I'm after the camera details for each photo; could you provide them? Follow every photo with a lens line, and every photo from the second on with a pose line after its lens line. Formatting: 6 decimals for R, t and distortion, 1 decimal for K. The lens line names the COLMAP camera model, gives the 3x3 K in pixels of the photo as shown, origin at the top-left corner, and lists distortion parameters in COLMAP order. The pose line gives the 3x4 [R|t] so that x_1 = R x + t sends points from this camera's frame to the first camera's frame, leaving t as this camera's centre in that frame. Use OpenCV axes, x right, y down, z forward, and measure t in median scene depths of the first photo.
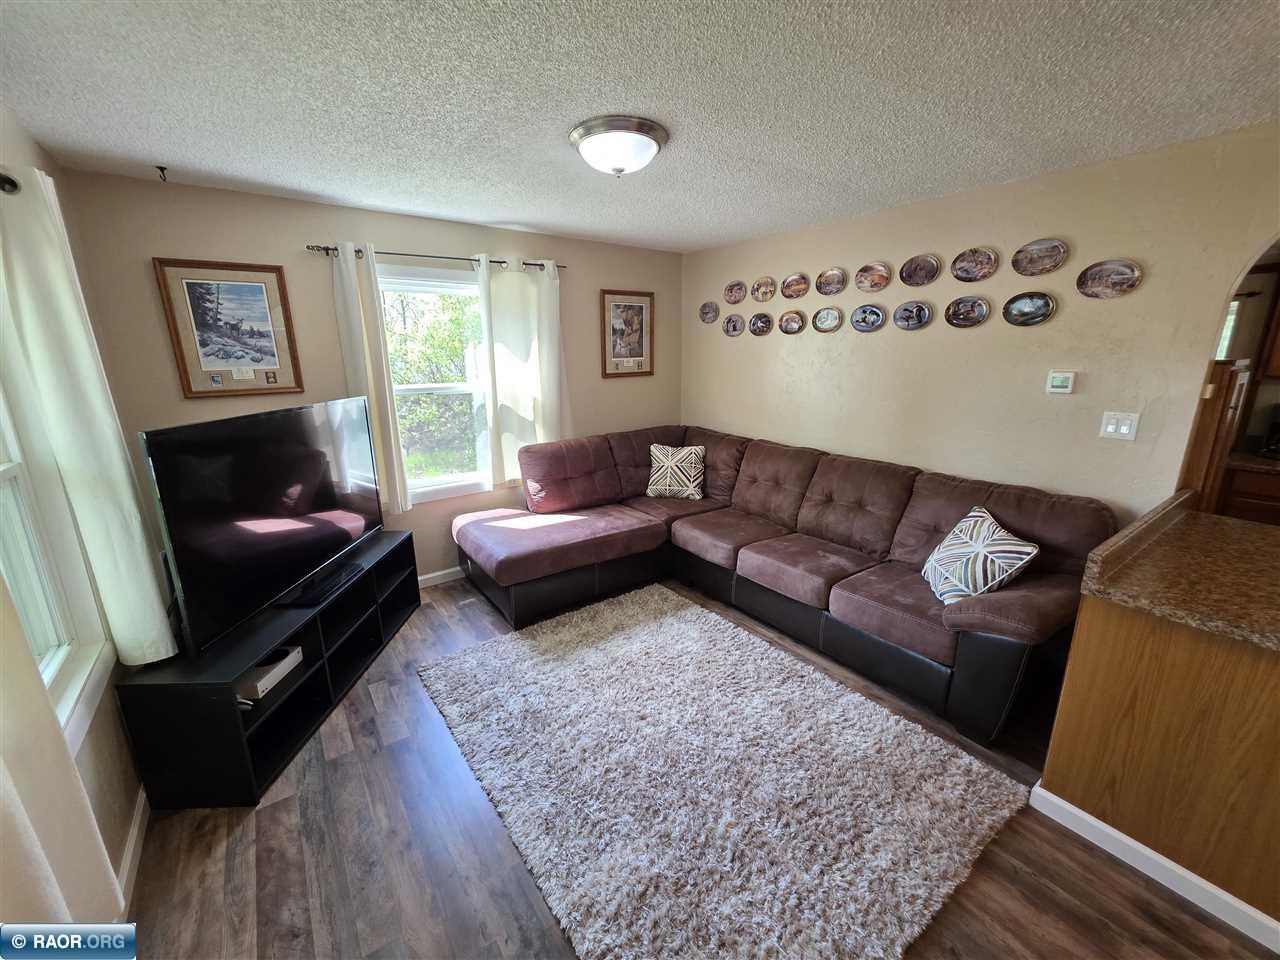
lens RADIAL K [[510.9, 0, 637.3], [0, 510.9, 476.4], [0, 0, 1]] dist [0.001225, -0.000719]
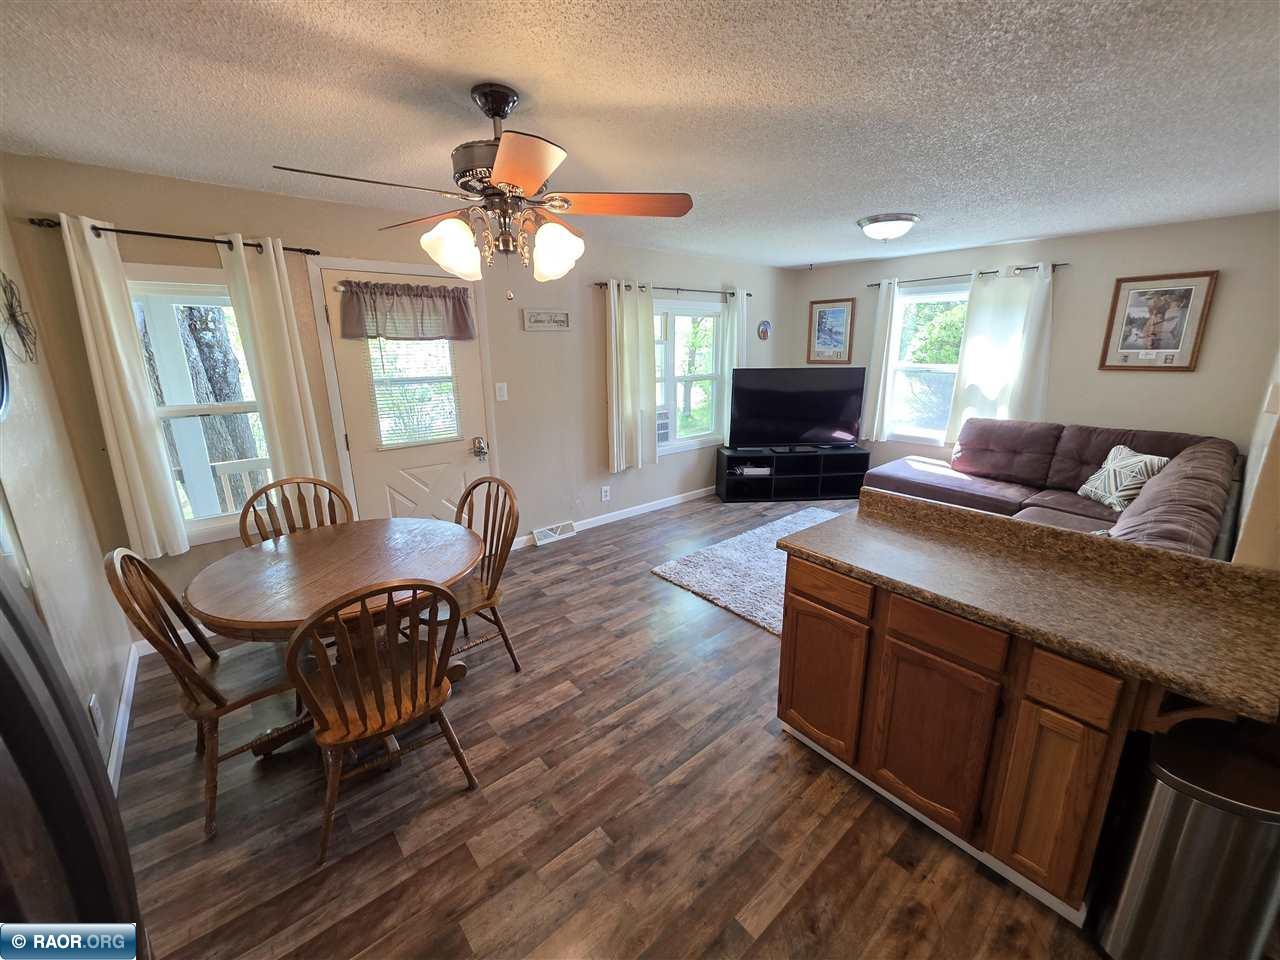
lens RADIAL K [[510.9, 0, 640.0], [0, 510.9, 476.8], [0, 0, 1]] dist [0.001225, -0.000719]
pose [[0.070954, 0.261271, -0.962654, 1.161939], [-0.231302, 0.943091, 0.238913, -0.040768], [0.970291, 0.205712, 0.127349, 0.091273]]
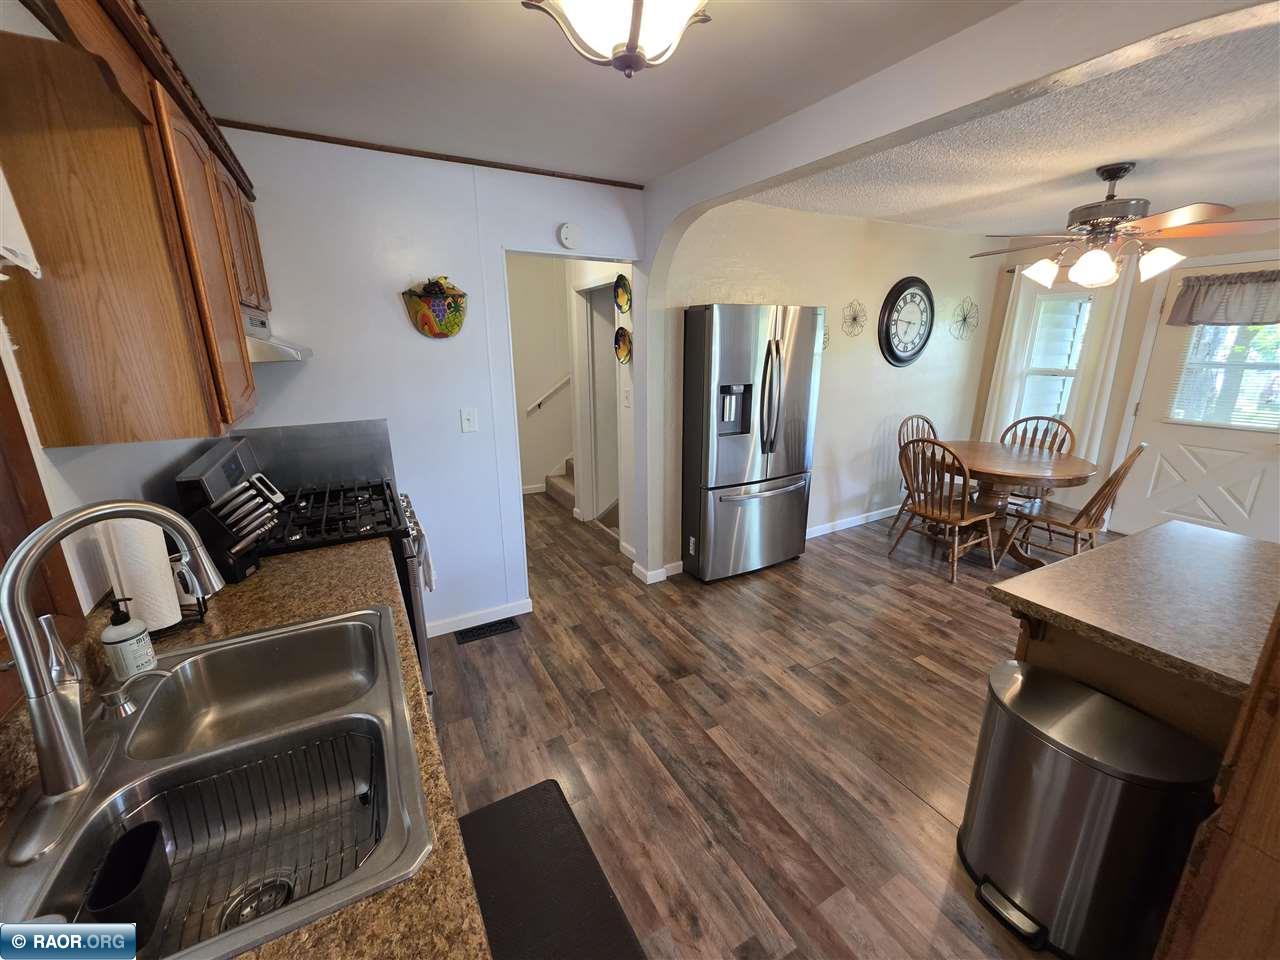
lens RADIAL K [[510.9, 0, 638.6], [0, 510.9, 479.5], [0, 0, 1]] dist [0.001225, -0.000719]
pose [[-0.991263, -0.016948, 0.130808, 1.179101], [0.049134, 0.872893, 0.485431, -0.257501], [-0.122408, 0.487616, -0.864434, 0.996280]]
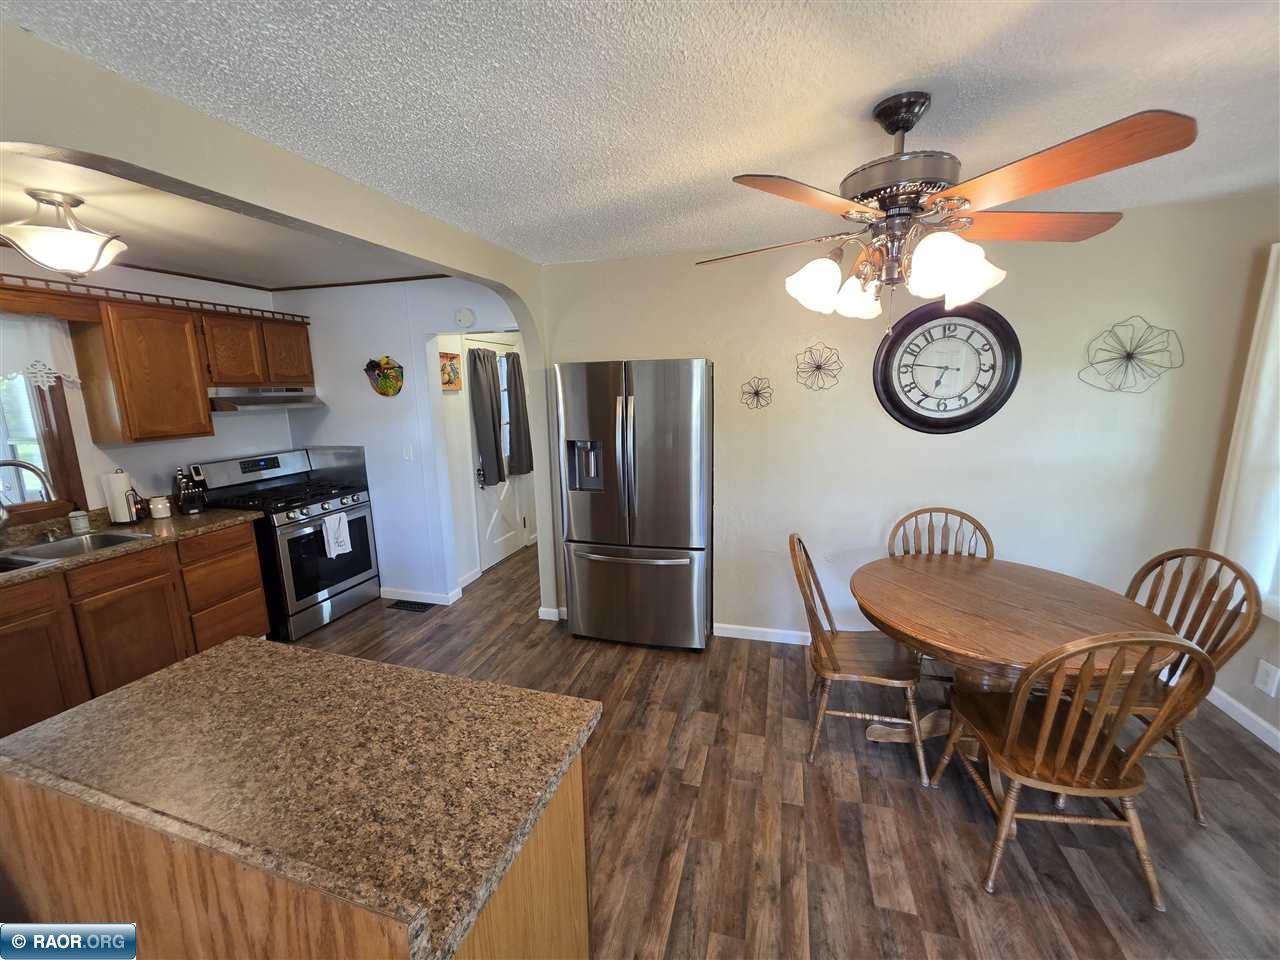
lens RADIAL K [[510.9, 0, 640.1], [0, 510.9, 476.3], [0, 0, 1]] dist [0.001225, -0.000719]
pose [[-0.611002, -0.114976, 0.783235, 0.256612], [0.214001, 0.928569, 0.303253, -0.136478], [-0.762155, 0.352902, -0.542753, 0.492434]]
